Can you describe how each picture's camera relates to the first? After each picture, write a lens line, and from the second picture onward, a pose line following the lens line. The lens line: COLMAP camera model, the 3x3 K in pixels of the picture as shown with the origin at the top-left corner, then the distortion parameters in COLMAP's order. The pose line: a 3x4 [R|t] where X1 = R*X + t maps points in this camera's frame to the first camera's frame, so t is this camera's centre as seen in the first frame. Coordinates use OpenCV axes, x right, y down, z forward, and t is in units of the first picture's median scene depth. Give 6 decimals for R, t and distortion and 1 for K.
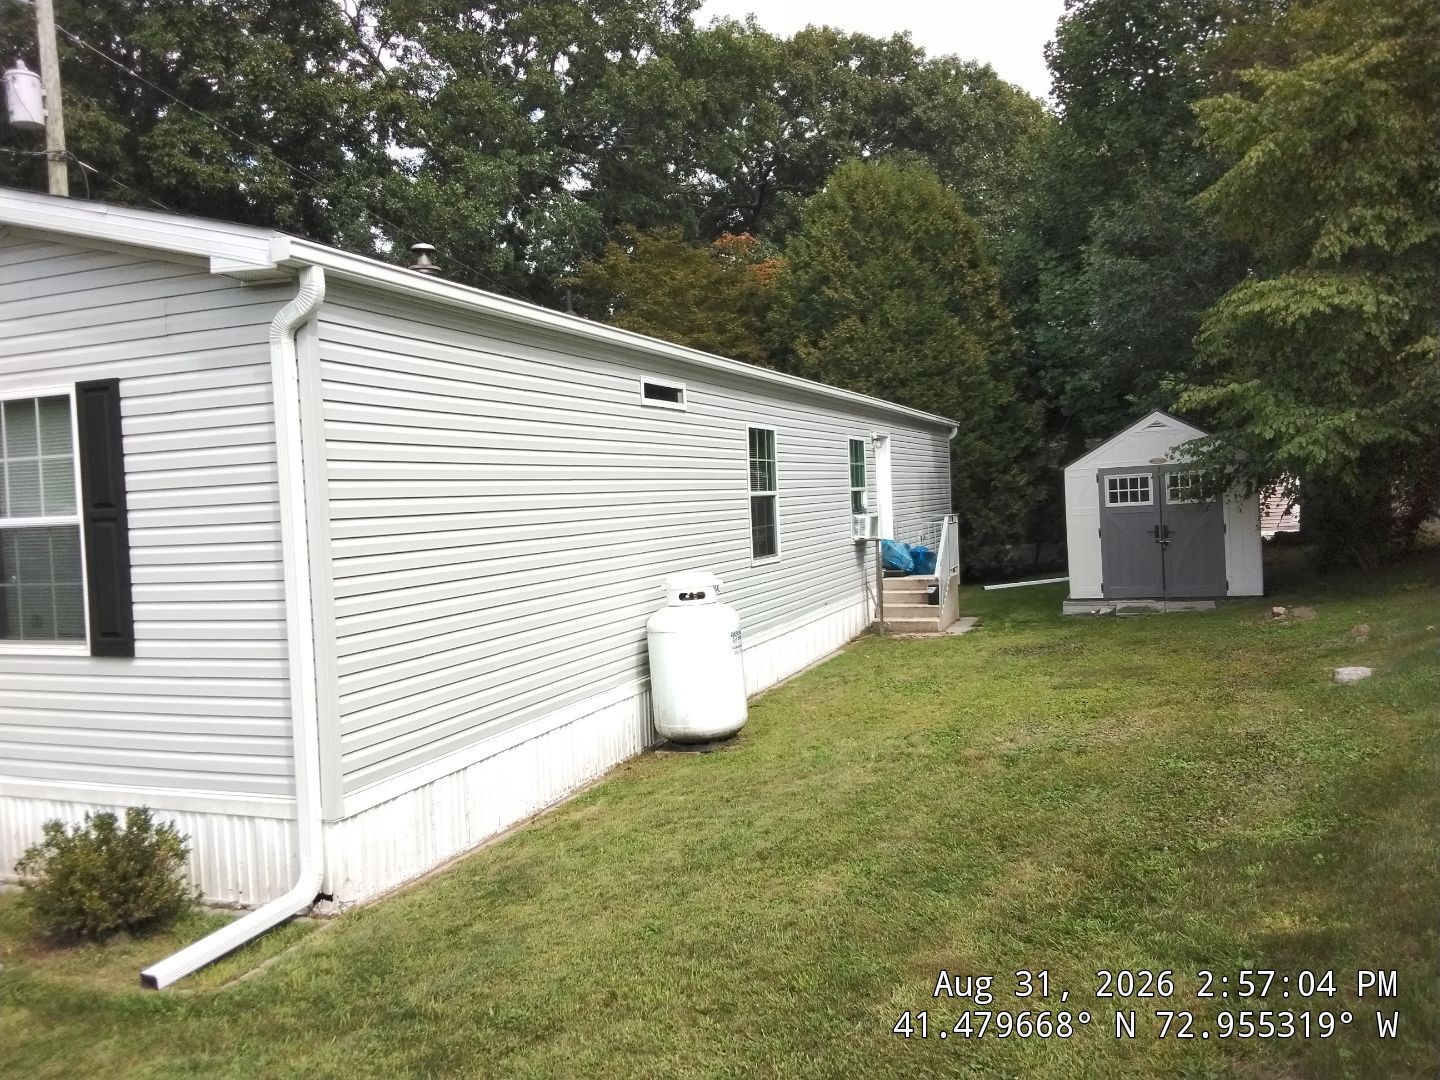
lens RADIAL K [[1119.4, 0, 720.0], [0, 1119.4, 540.0], [0, 0, 1]] dist [0.103052, -0.138673]
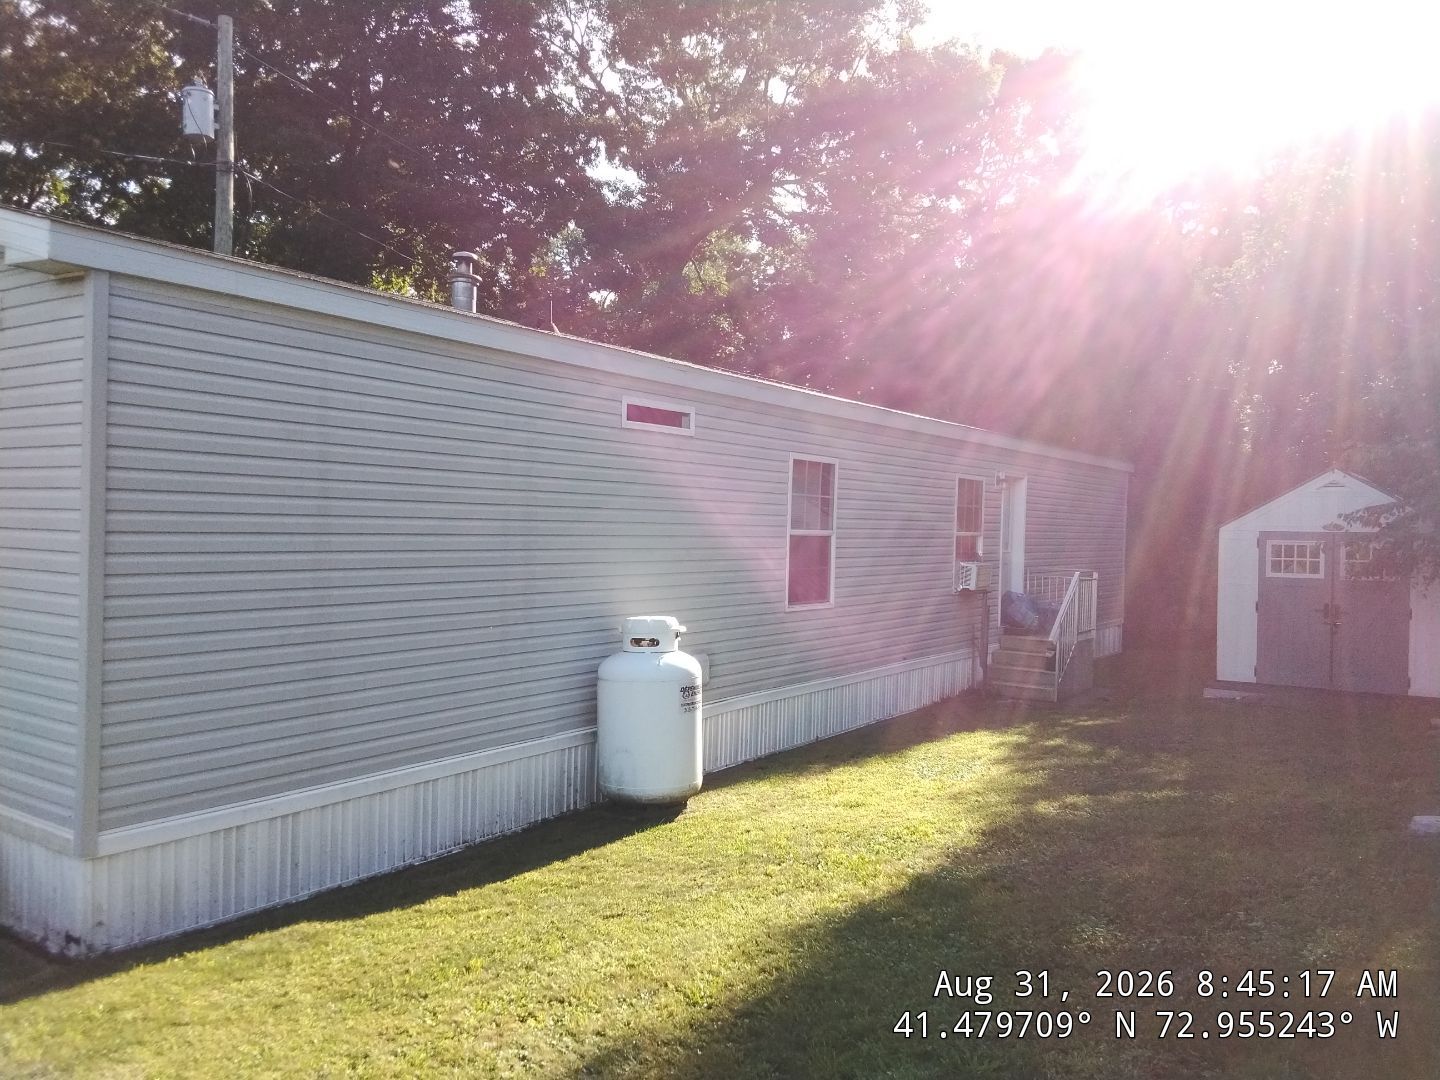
lens RADIAL K [[1119.4, 0, 720.0], [0, 1119.4, 540.0], [0, 0, 1]] dist [0.103052, -0.138673]
pose [[0.973235, 0.073665, -0.217687, 0.126523], [-0.078169, 0.996866, -0.012138, -0.014437], [0.216111, 0.028829, 0.975943, 0.074500]]
